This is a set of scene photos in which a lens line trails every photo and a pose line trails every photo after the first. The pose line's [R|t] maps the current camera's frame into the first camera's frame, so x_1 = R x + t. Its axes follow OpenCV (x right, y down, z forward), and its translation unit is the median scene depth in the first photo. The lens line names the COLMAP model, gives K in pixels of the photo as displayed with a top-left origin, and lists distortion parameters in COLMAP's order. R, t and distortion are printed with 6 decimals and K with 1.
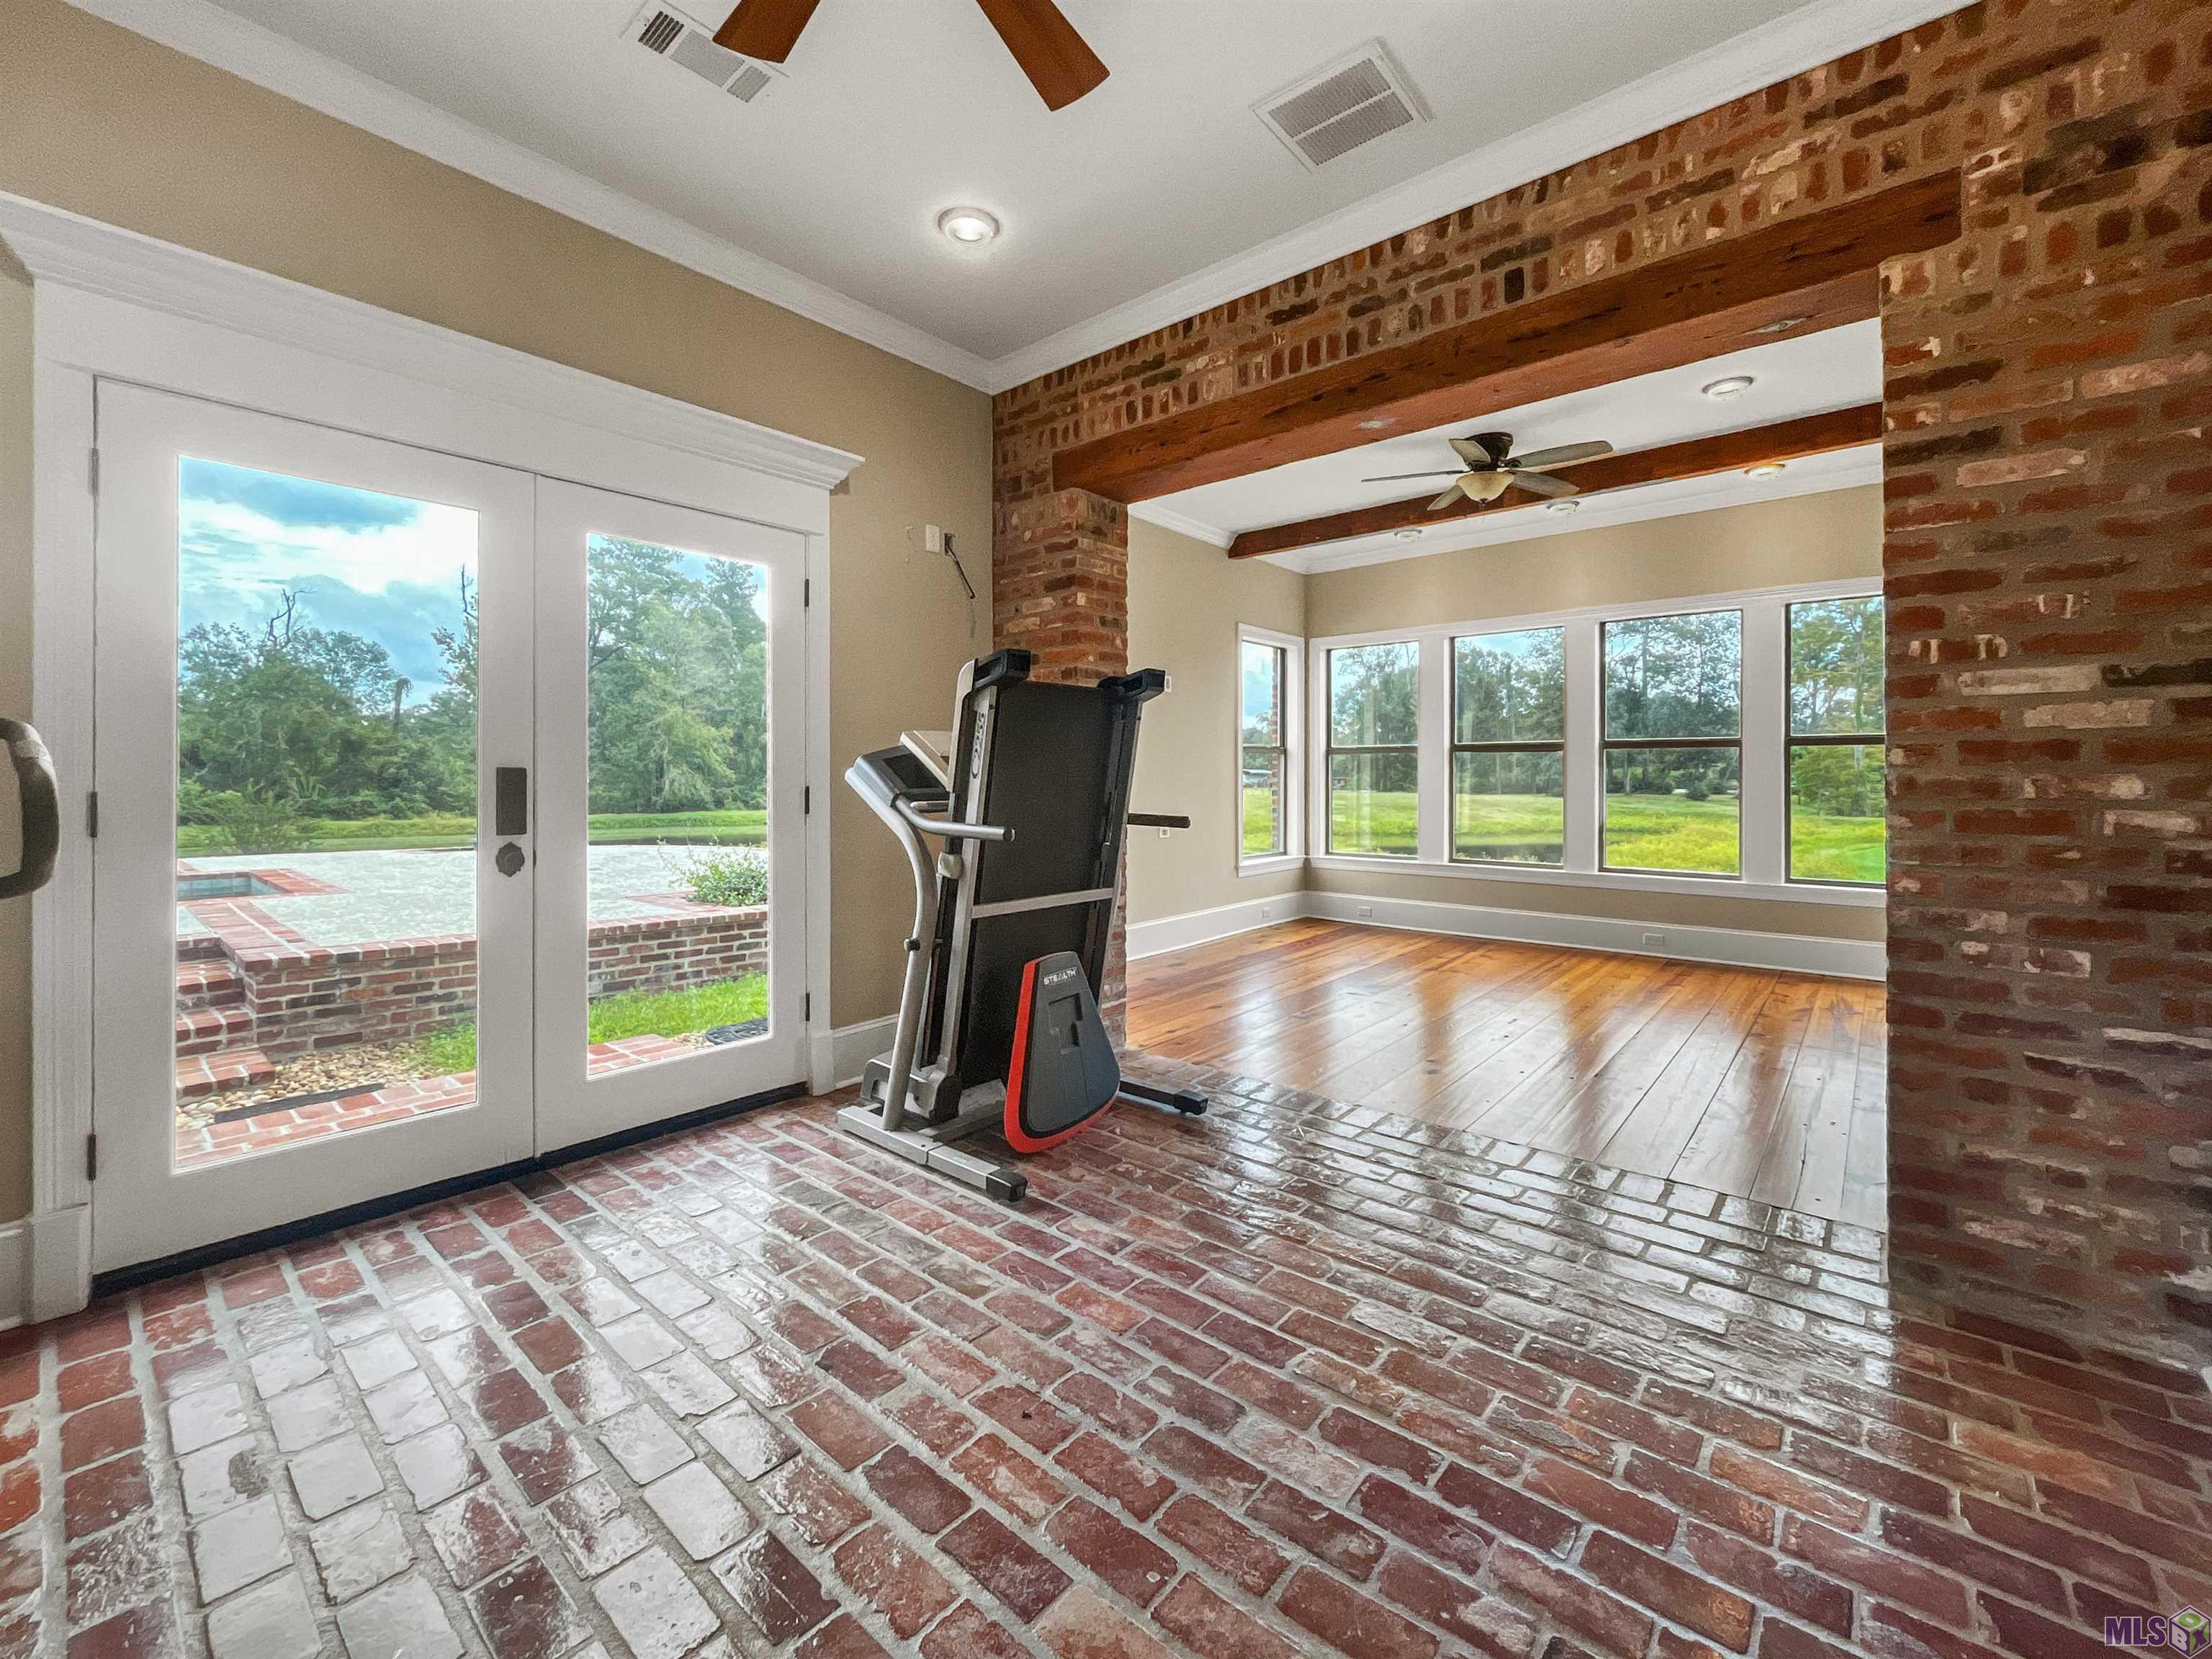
lens RADIAL K [[910.8, 0, 1112.2], [0, 910.8, 835.8], [0, 0, 1]] dist [-0.000469, -0.000042]
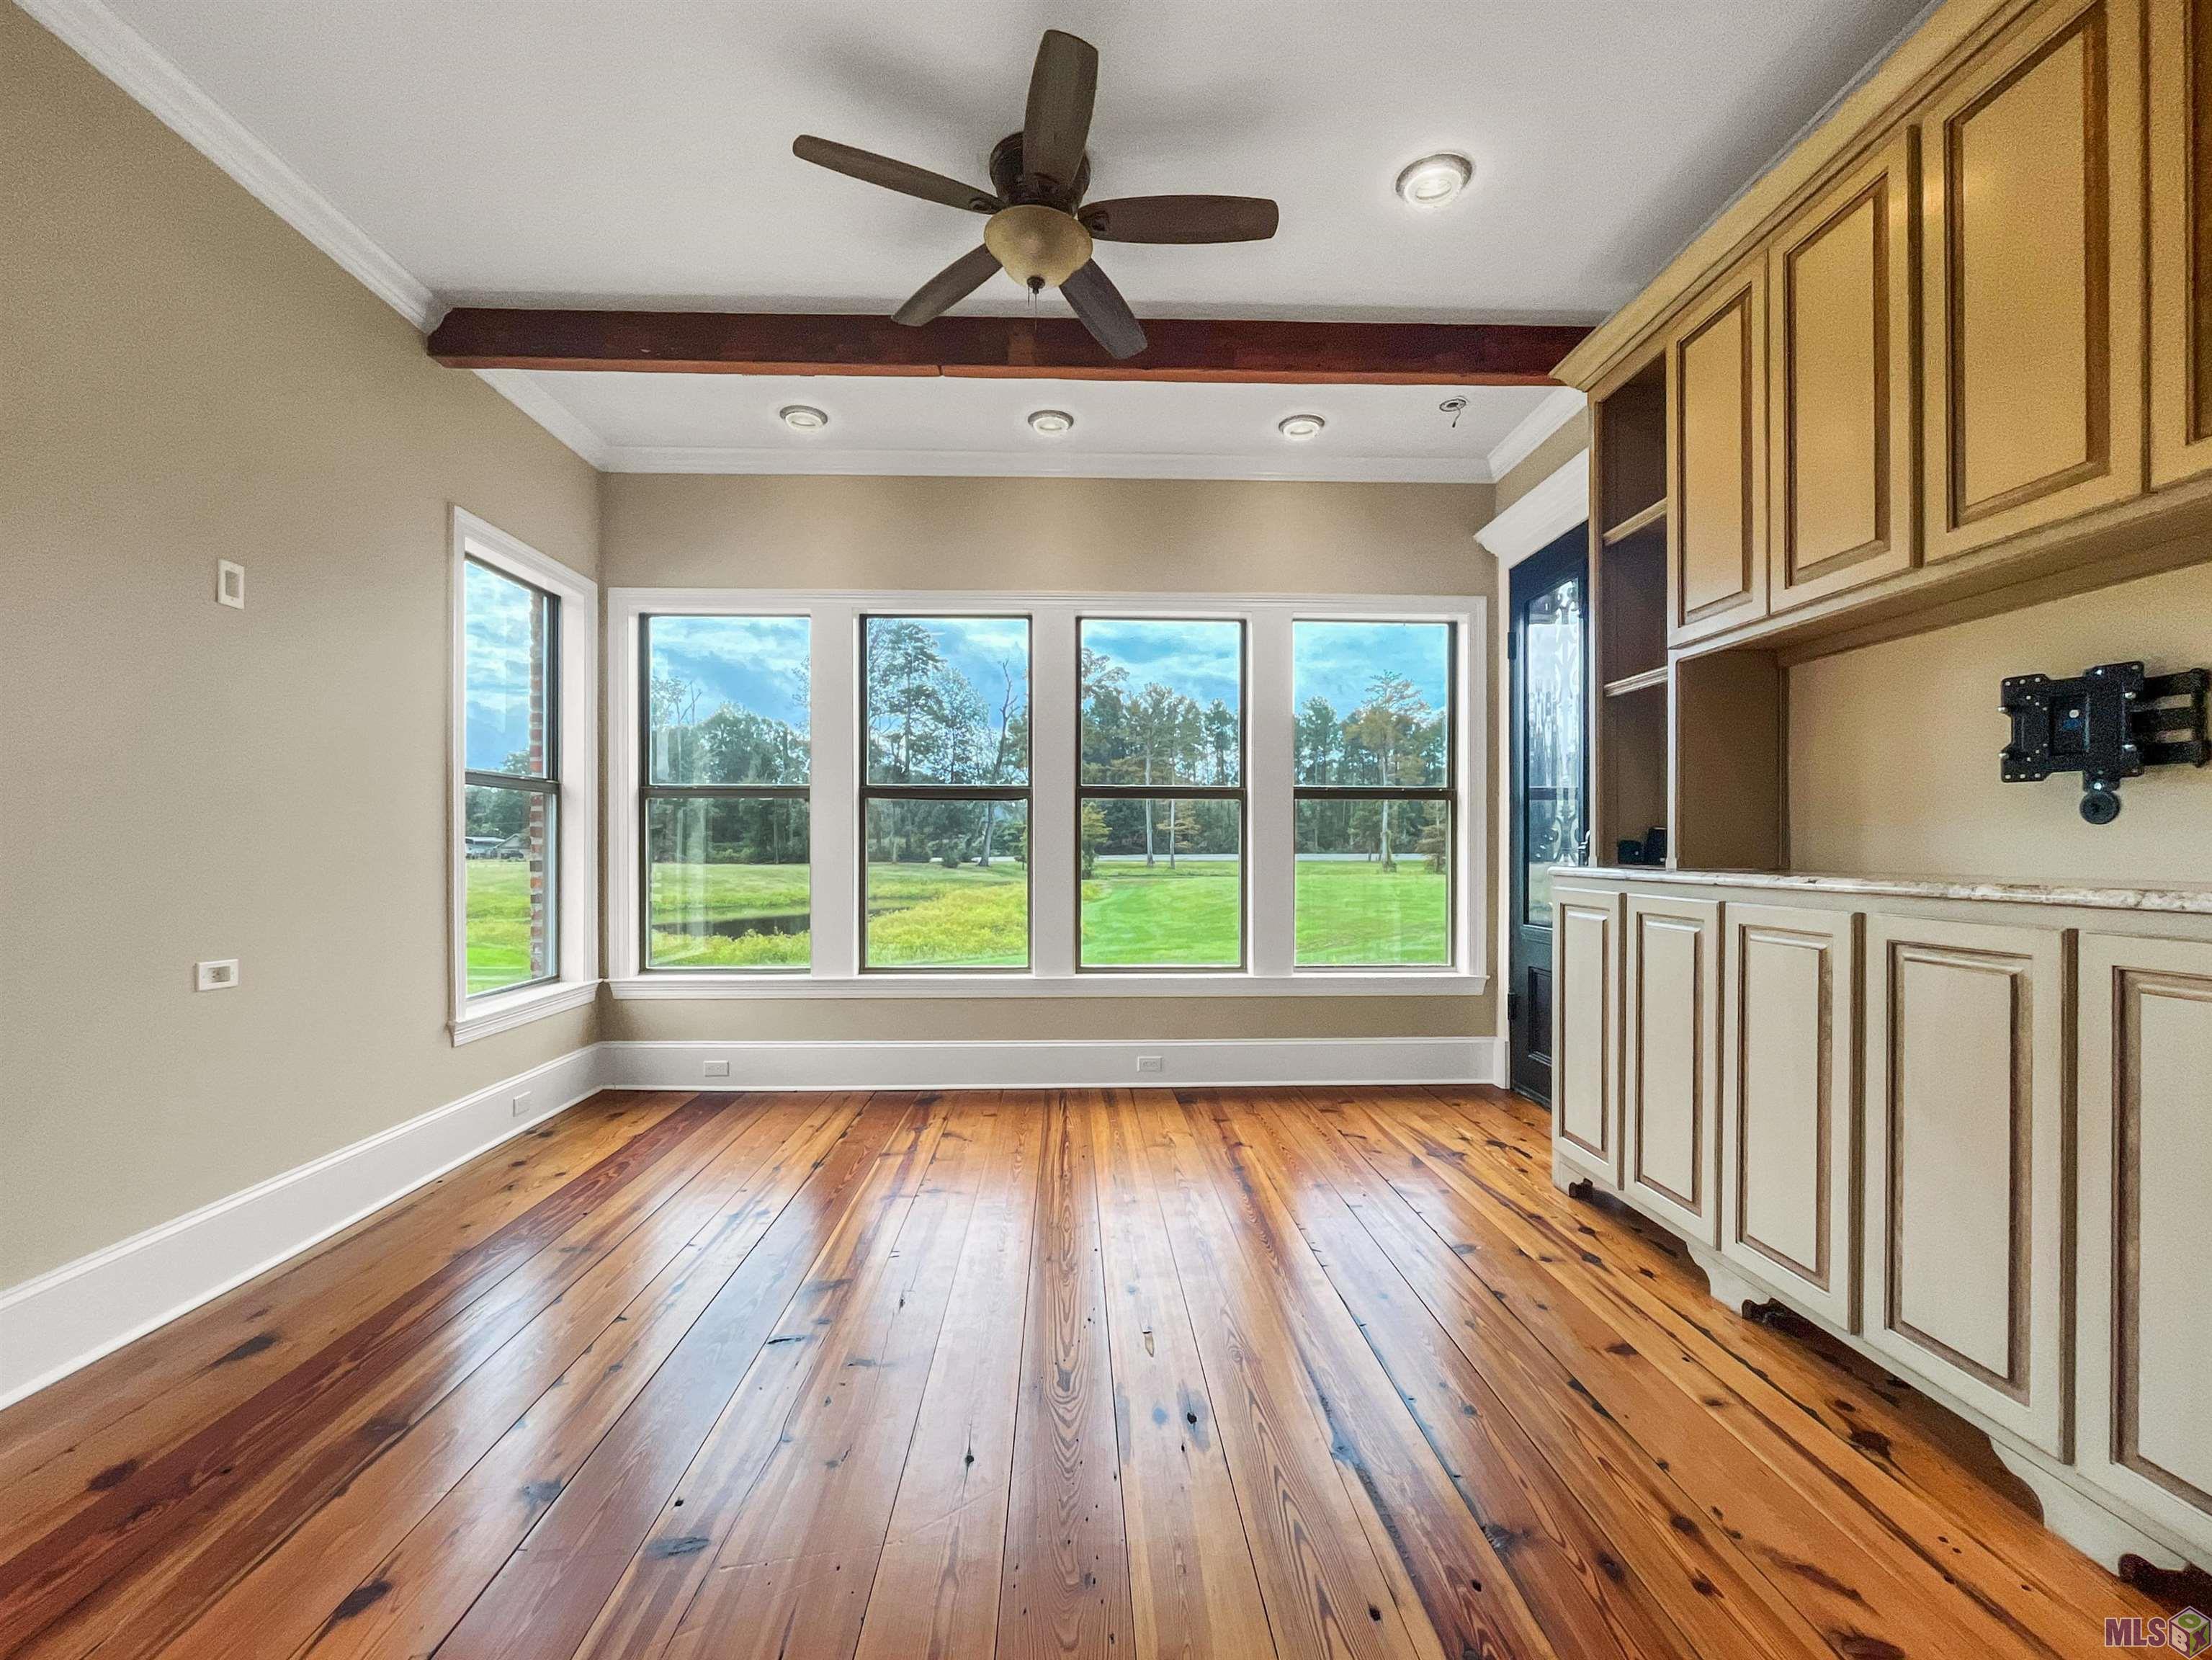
lens RADIAL K [[954.3, 0, 1108.4], [0, 954.3, 835.3], [0, 0, 1]] dist [-0.003893, -0.000640]
pose [[0.740186, 0.009697, 0.672333, 0.050645], [0.041552, 0.997325, -0.060130, -0.017031], [-0.671117, 0.072444, 0.737803, 0.357106]]
